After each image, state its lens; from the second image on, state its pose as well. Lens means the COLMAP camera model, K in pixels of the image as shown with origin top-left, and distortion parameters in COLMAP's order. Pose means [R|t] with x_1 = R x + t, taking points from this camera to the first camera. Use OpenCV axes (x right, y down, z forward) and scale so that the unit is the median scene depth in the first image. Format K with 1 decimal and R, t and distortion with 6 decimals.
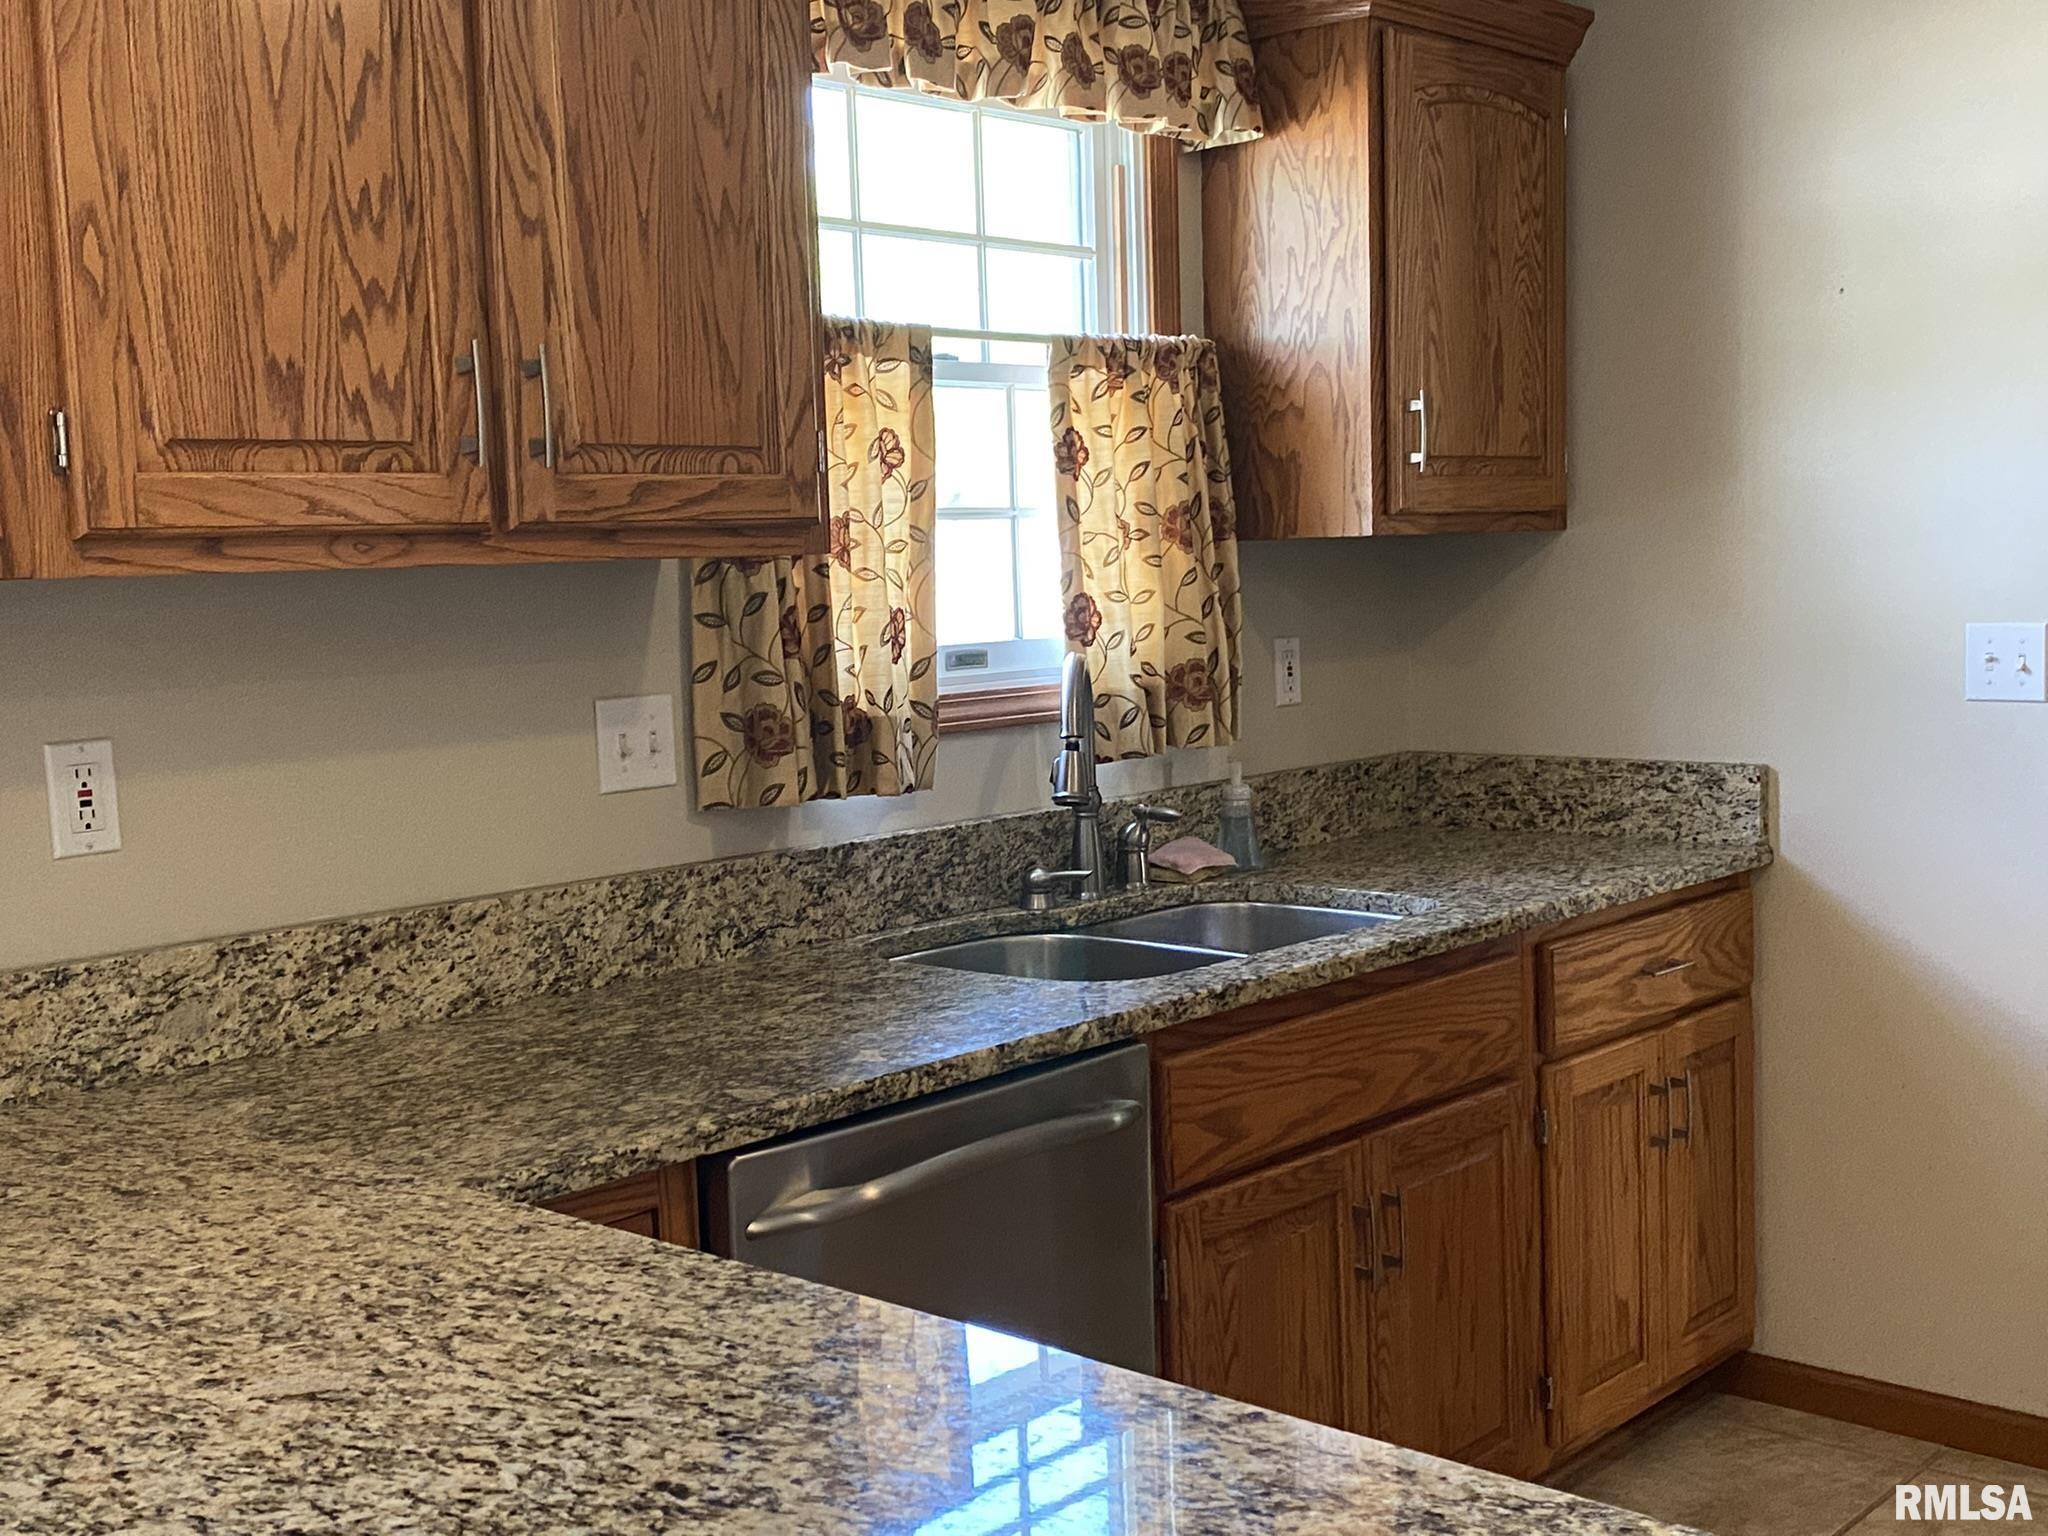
lens RADIAL K [[2301.0, 0, 1027.4], [0, 2301.0, 731.4], [0, 0, 1]] dist [0.158535, -0.462388]
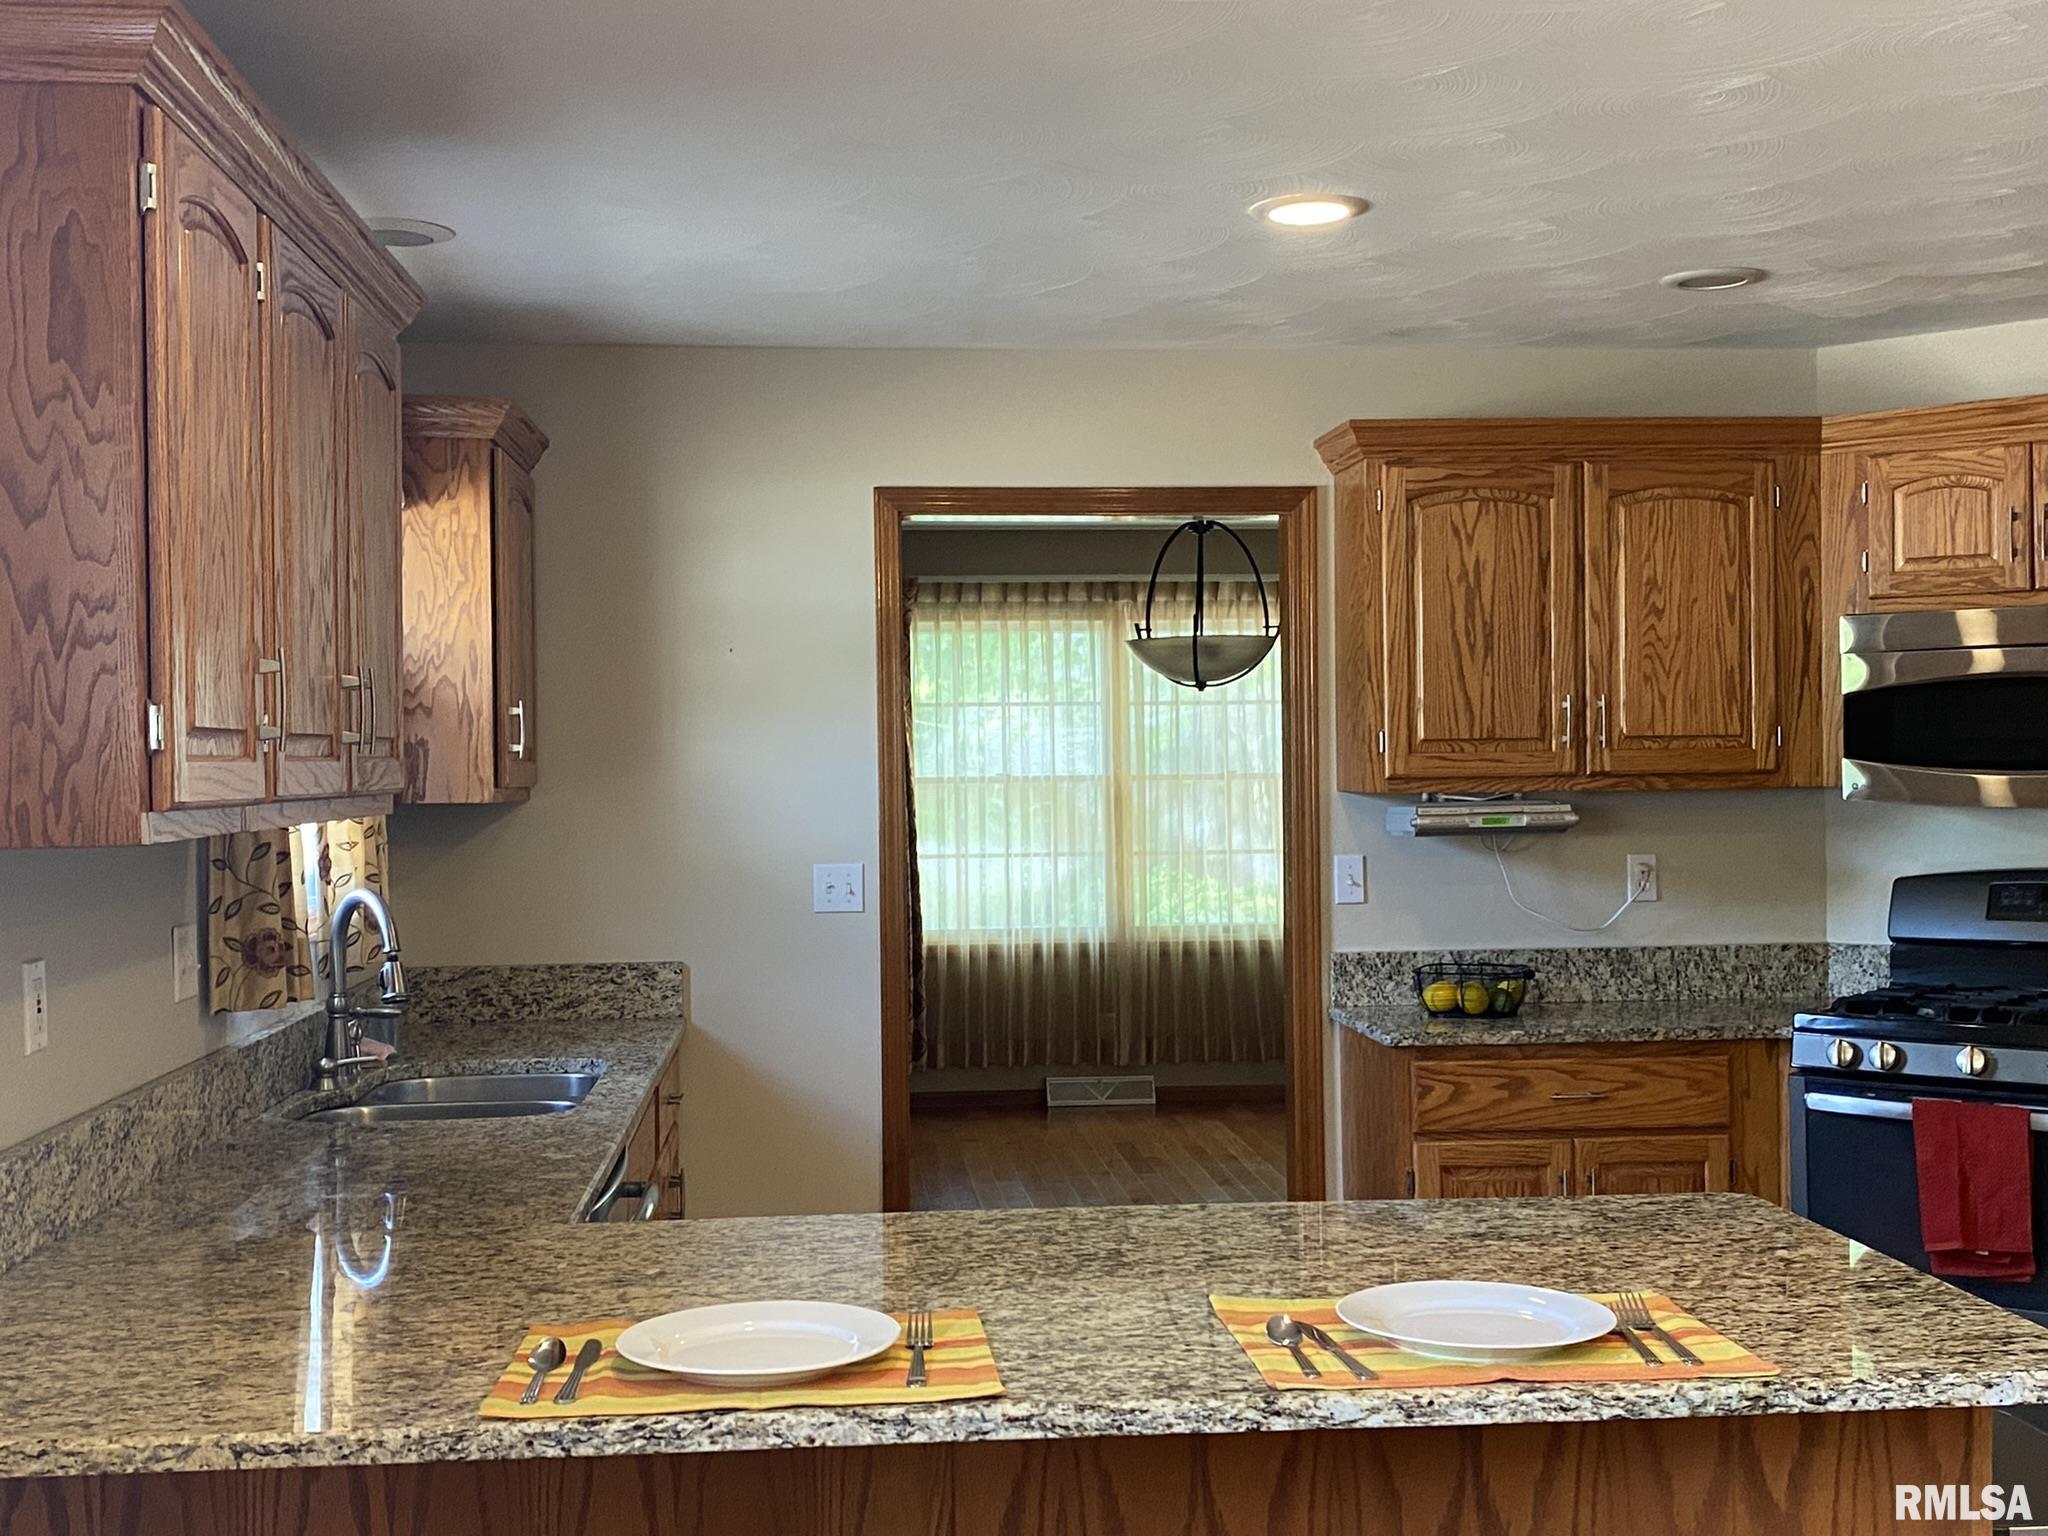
lens RADIAL K [[2301.0, 0, 1027.4], [0, 2301.0, 731.4], [0, 0, 1]] dist [0.158535, -0.462388]
pose [[0.673905, 0.037002, 0.737890, -0.623068], [0.044883, 0.994850, -0.090878, 0.012242], [-0.737453, 0.094362, 0.668774, -0.157797]]
